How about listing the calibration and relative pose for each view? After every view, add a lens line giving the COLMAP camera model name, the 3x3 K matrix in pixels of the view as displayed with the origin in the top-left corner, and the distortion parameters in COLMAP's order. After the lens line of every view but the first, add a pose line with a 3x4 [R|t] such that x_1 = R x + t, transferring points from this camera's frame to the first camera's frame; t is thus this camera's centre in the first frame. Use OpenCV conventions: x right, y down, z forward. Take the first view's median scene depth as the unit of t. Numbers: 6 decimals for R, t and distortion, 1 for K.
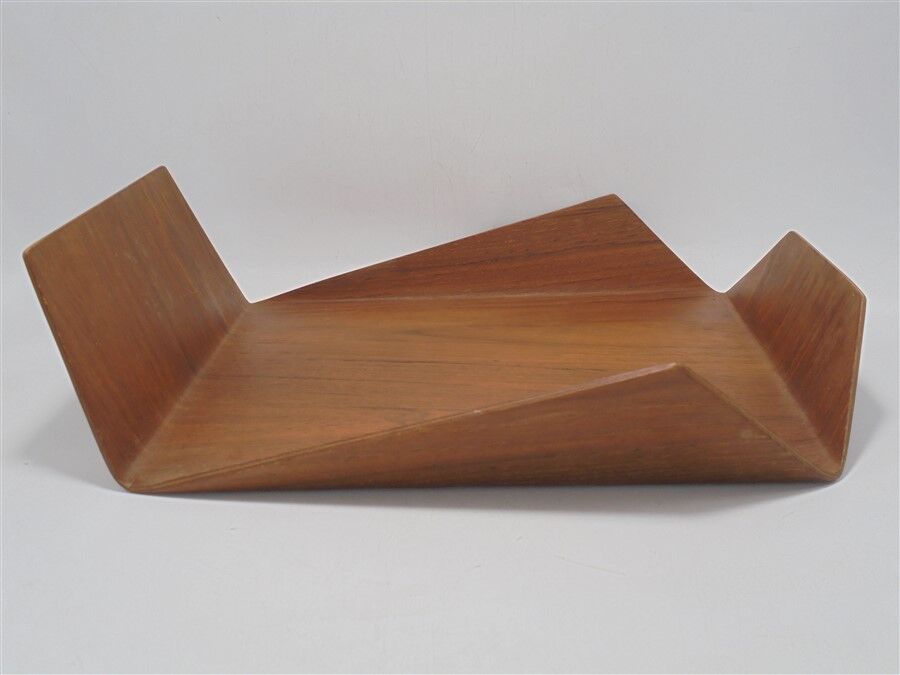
lens RADIAL K [[1070.3, 0, 452.4], [0, 1070.3, 335.7], [0, 0, 1]] dist [0.085828, 0.000000]
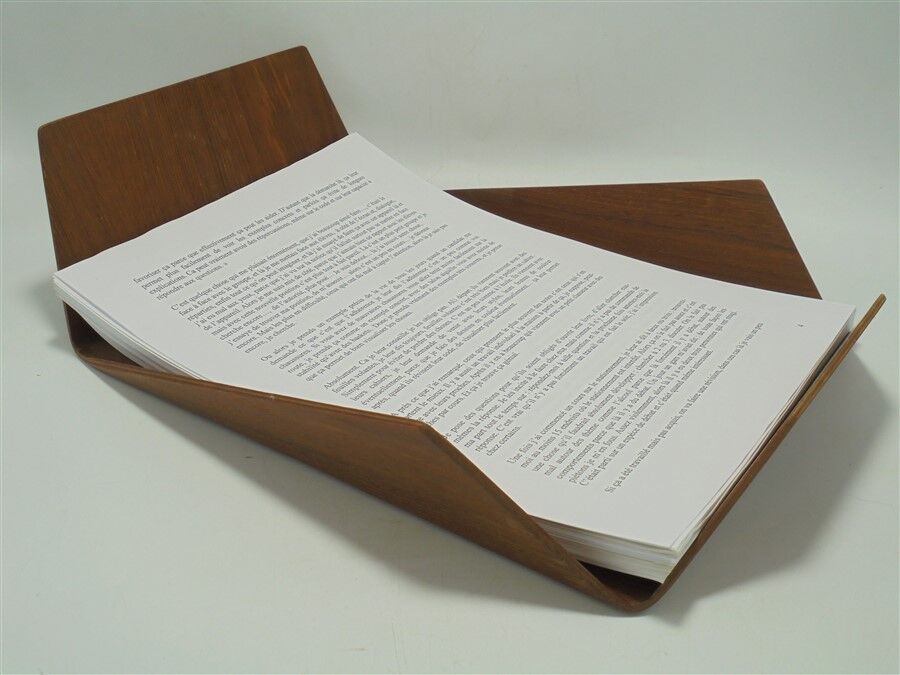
lens RADIAL K [[1070.3, 0, 443.2], [0, 1070.3, 343.5], [0, 0, 1]] dist [0.085828, 0.000000]
pose [[0.837925, 0.325064, -0.438424, 0.353532], [-0.233793, 0.939636, 0.249852, -0.164982], [0.493176, -0.106857, 0.863342, 0.139792]]
